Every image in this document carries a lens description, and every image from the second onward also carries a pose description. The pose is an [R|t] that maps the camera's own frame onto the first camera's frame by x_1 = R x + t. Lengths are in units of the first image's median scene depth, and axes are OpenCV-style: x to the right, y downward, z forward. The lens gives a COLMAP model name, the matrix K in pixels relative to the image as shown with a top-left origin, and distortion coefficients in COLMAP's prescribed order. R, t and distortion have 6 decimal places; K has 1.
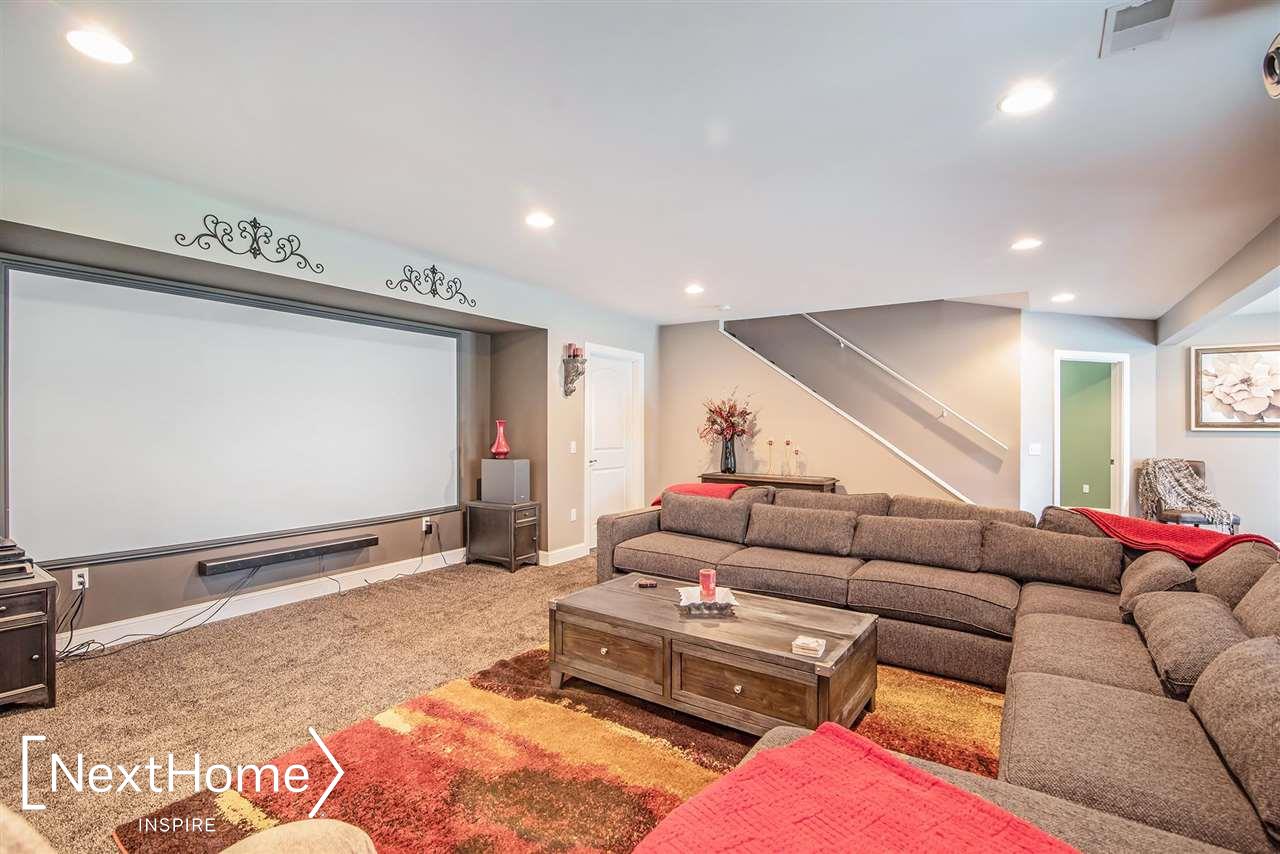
lens RADIAL K [[592.6, 0, 633.4], [0, 592.6, 421.8], [0, 0, 1]] dist [-0.019816, 0.000808]
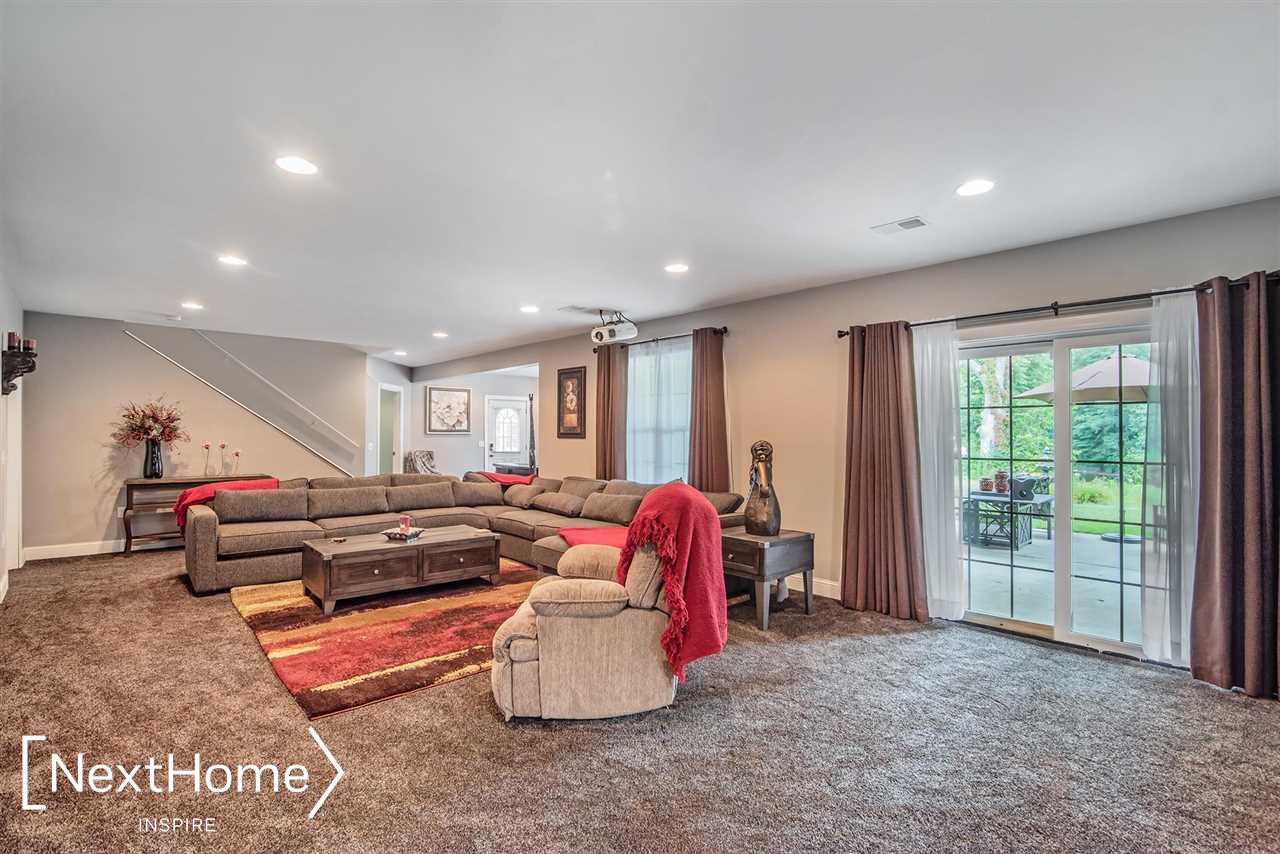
lens RADIAL K [[592.6, 0, 633.4], [0, 592.6, 421.8], [0, 0, 1]] dist [-0.019816, 0.000808]
pose [[0.250503, 0.014909, 0.968001, -0.620569], [-0.011259, 0.999859, -0.012486, -0.006160], [-0.968050, -0.007771, 0.250636, -0.040130]]
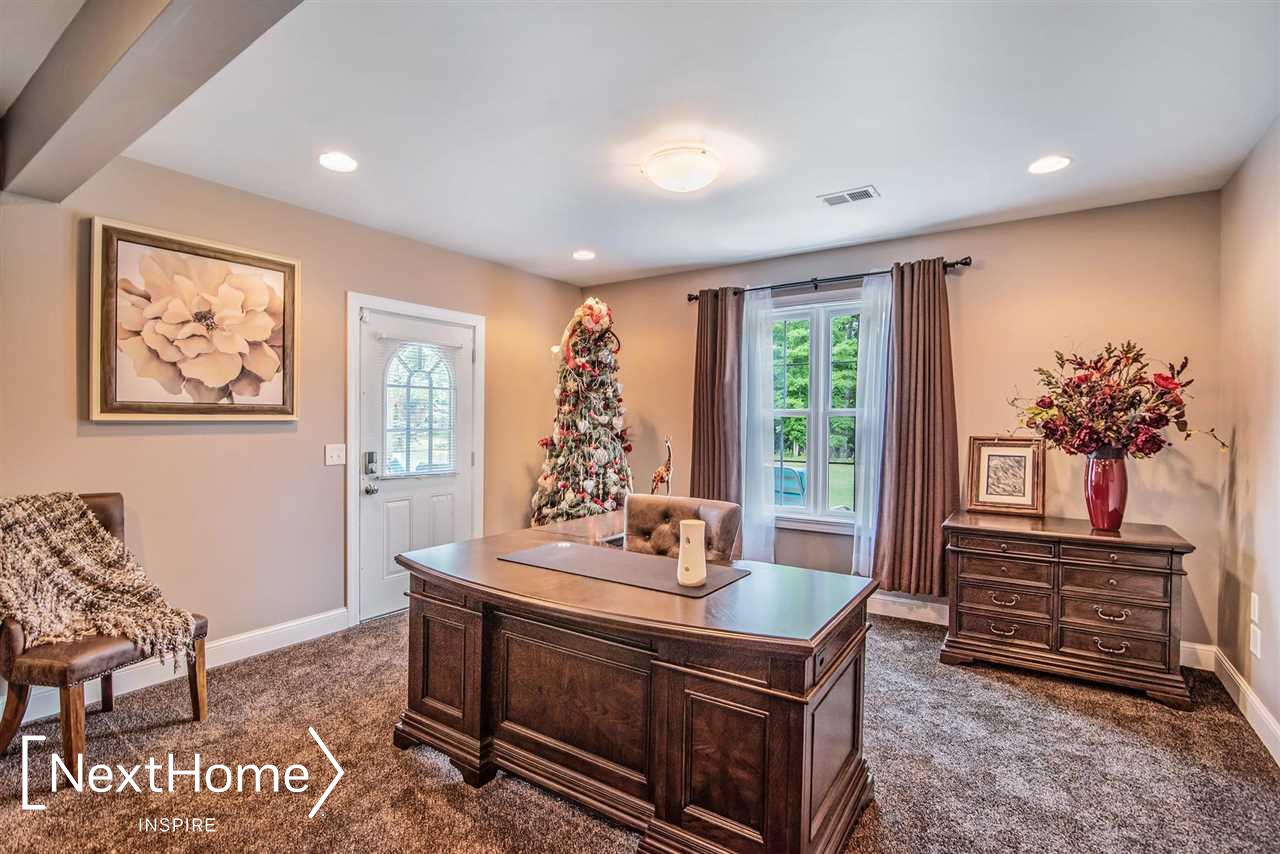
lens RADIAL K [[592.6, 0, 633.4], [0, 592.6, 421.8], [0, 0, 1]] dist [-0.019816, 0.000808]
pose [[0.014947, -0.004103, 0.999880, 0.577195], [-0.014776, 0.999881, 0.004324, 0.009051], [-0.999779, -0.014839, 0.014884, 0.638147]]
